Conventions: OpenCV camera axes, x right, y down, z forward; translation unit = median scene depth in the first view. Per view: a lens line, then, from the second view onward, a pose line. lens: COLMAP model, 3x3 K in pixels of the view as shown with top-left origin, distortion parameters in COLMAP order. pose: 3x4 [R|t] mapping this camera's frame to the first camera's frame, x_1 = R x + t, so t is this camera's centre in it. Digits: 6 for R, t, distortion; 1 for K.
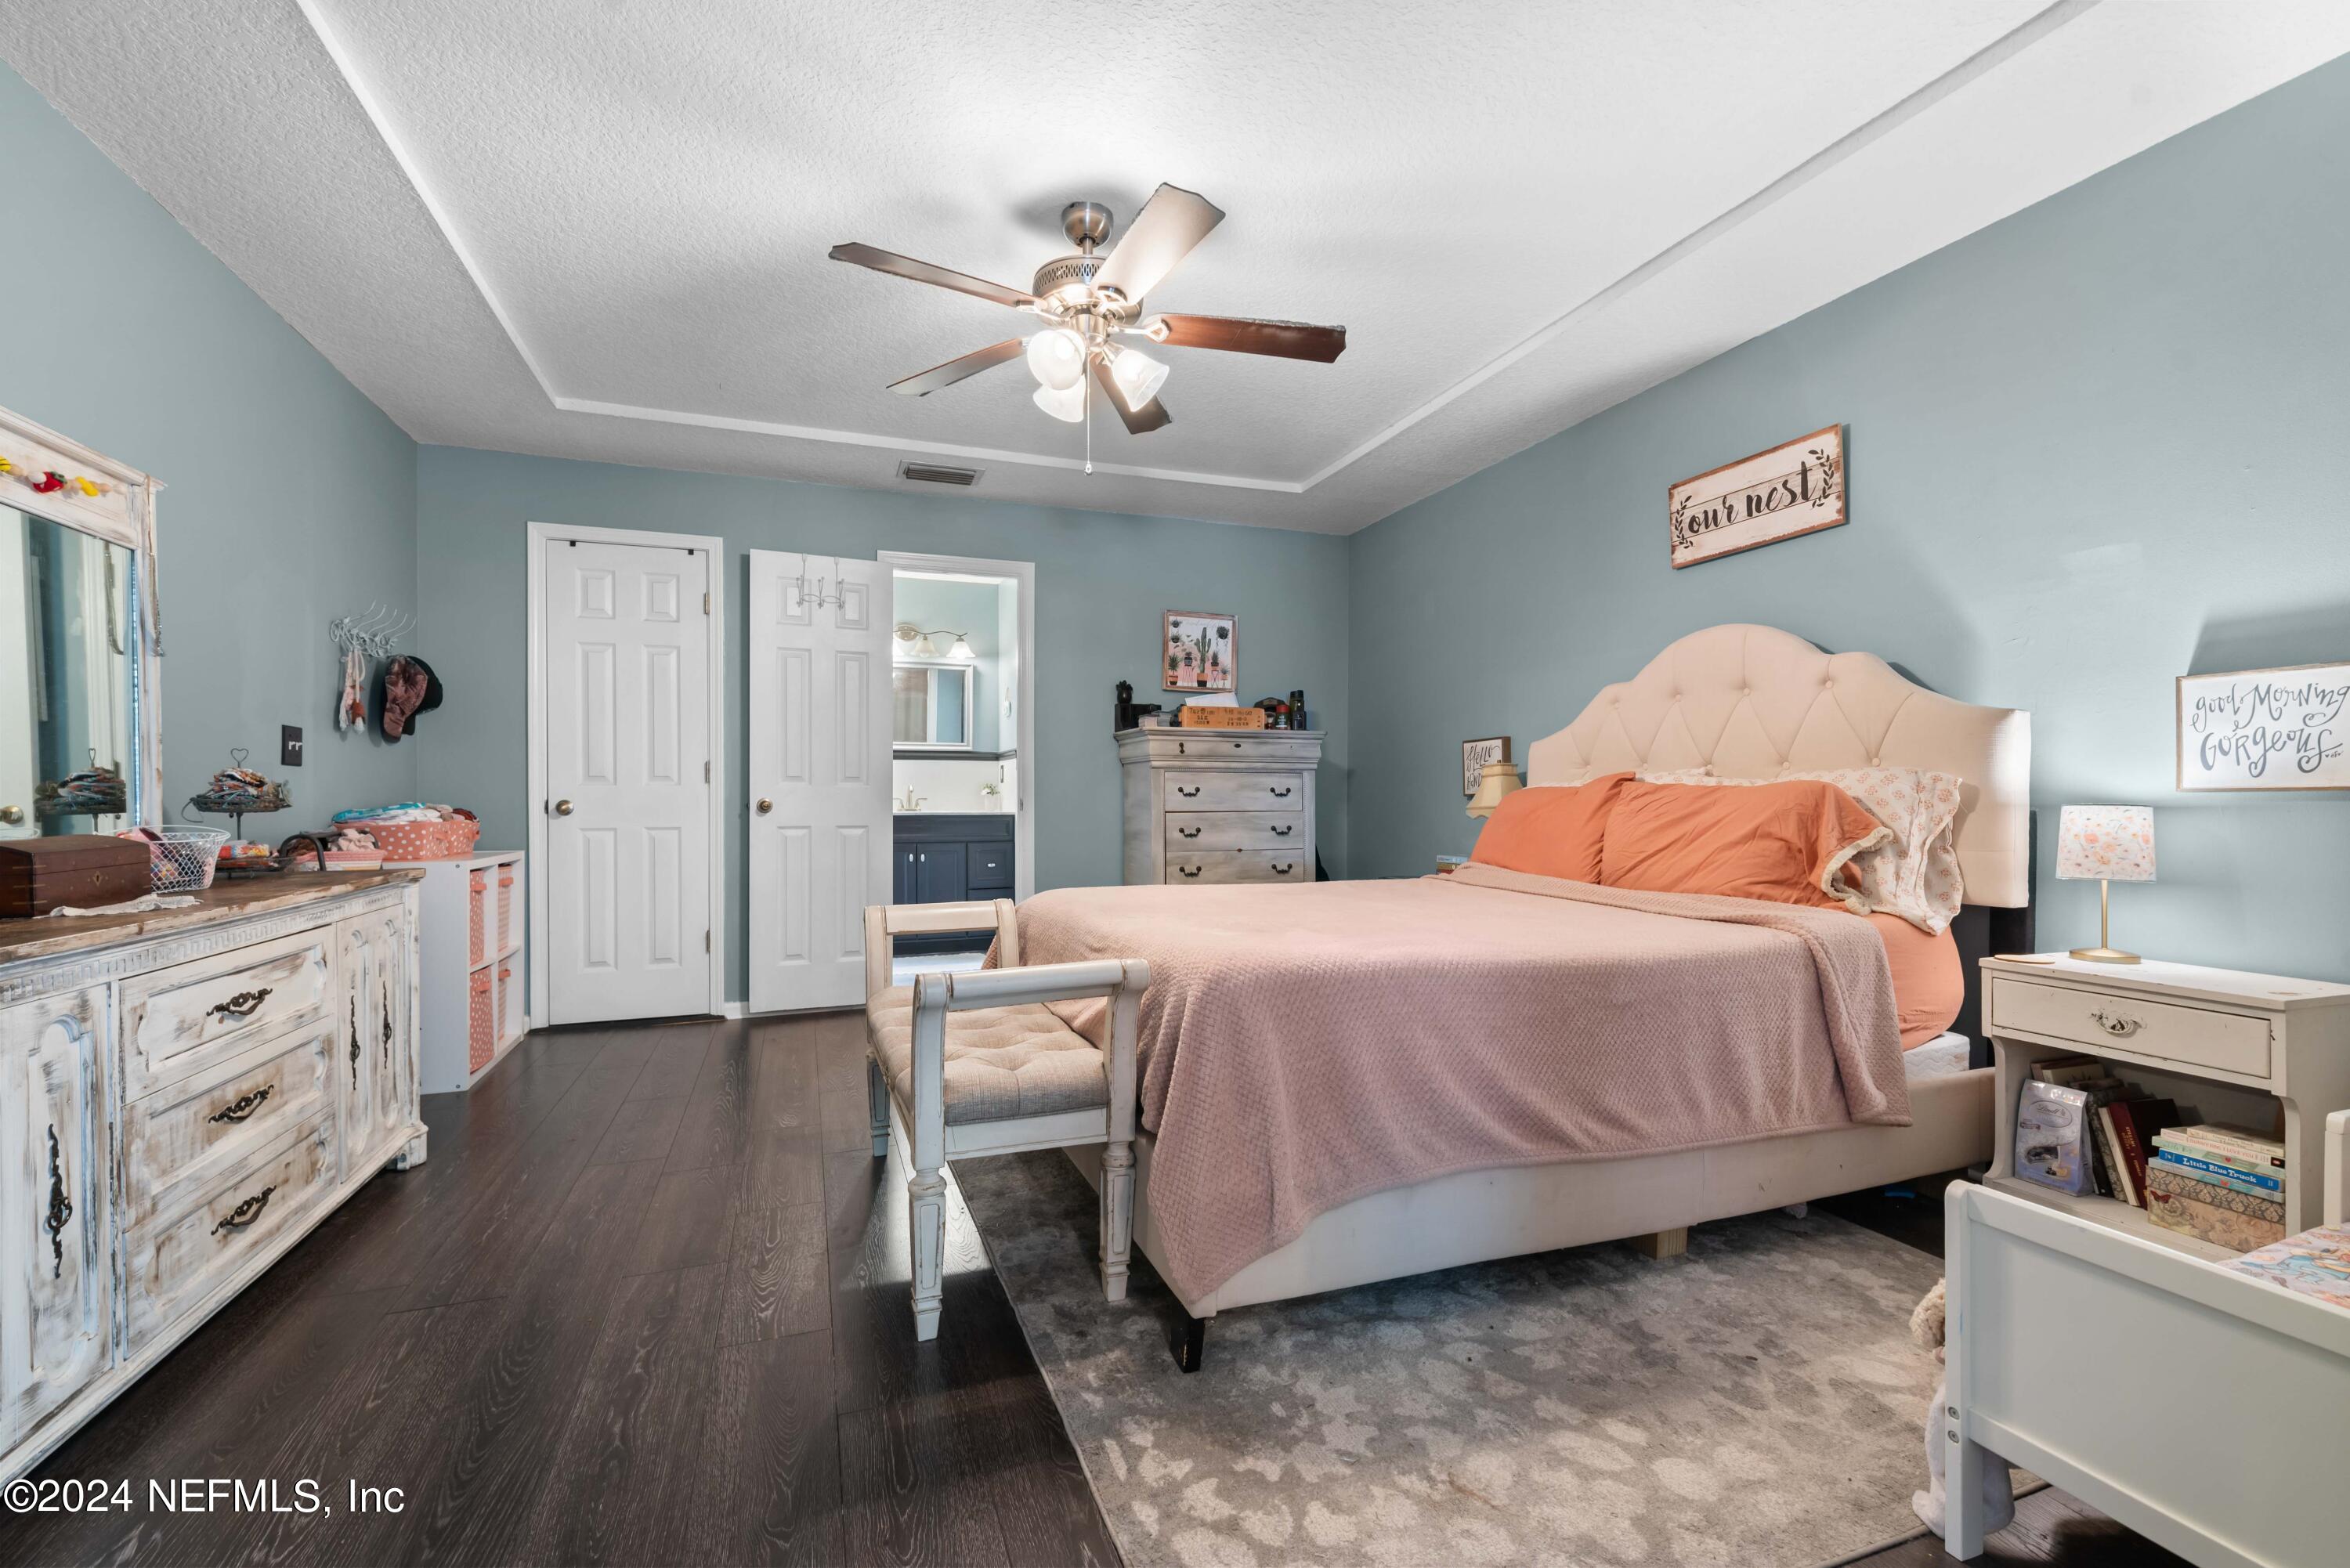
lens RADIAL K [[1004.6, 0, 1165.9], [0, 1004.6, 800.9], [0, 0, 1]] dist [-0.004751, -0.000322]
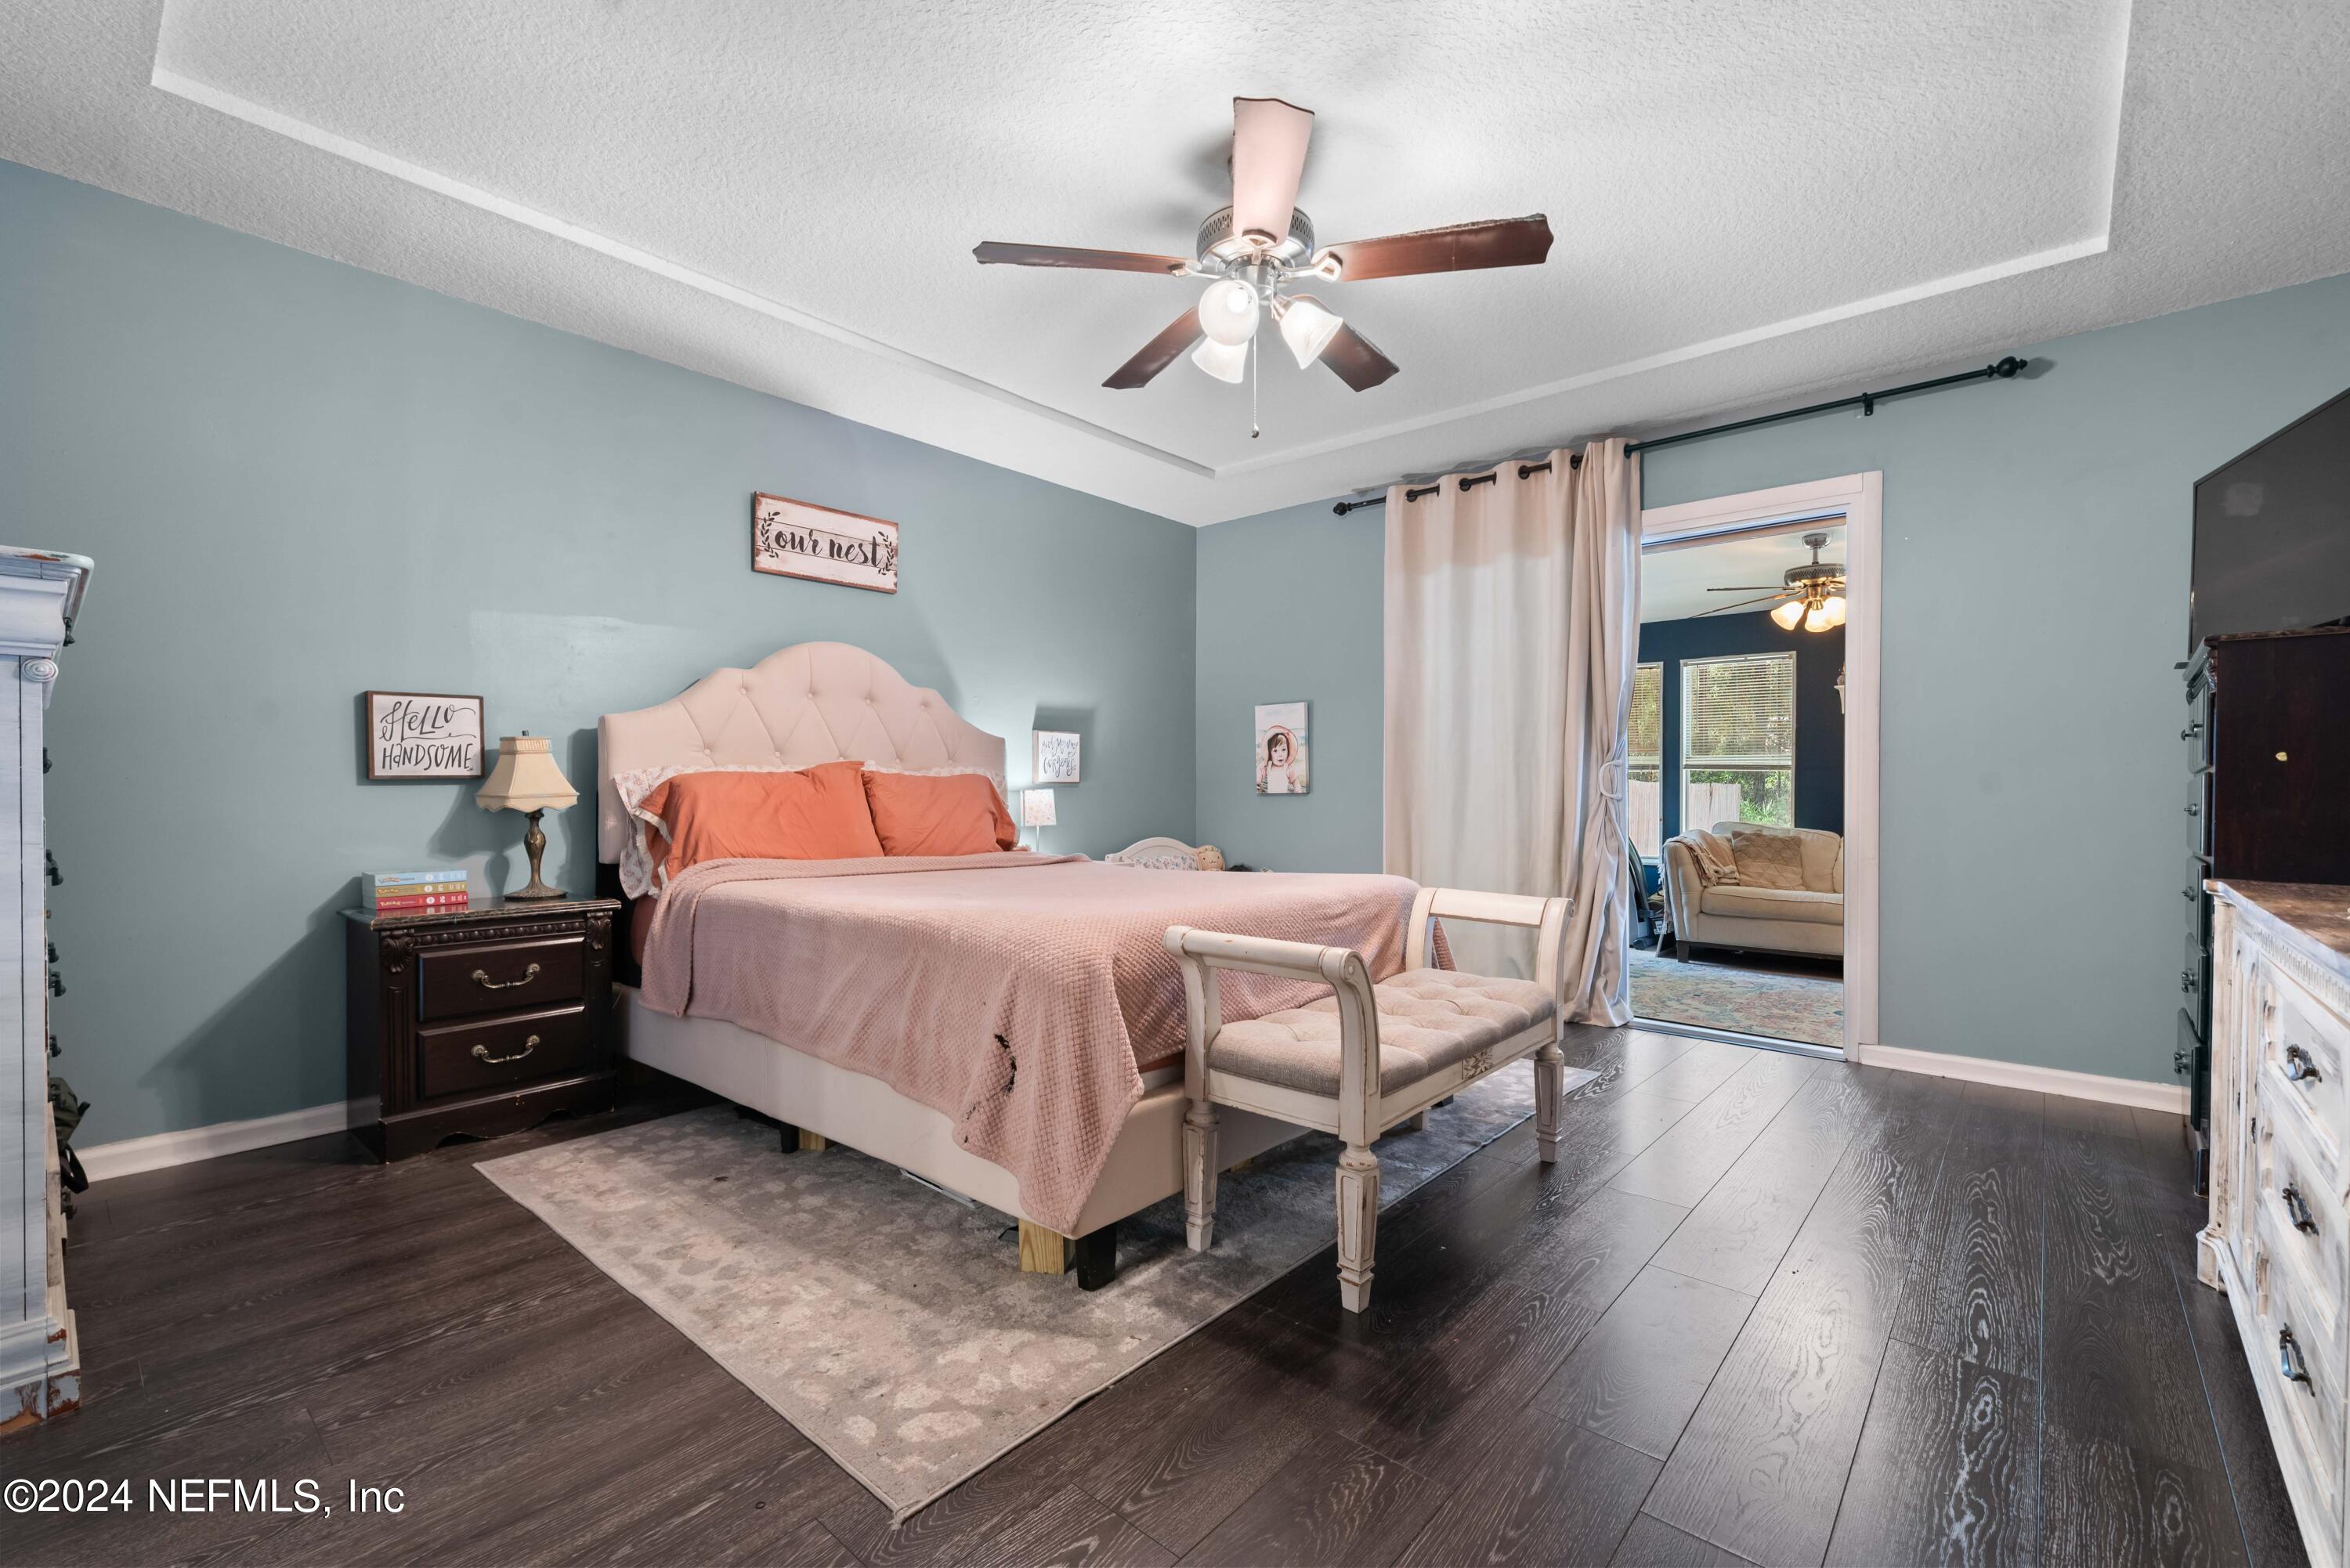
lens RADIAL K [[1004.6, 0, 1170.4], [0, 1004.6, 789.2], [0, 0, 1]] dist [-0.004751, -0.000322]
pose [[-0.484703, -0.001209, 0.874678, -0.746230], [-0.001137, 0.999999, 0.000752, 0.000741], [-0.874678, -0.000630, -0.484704, 1.312419]]
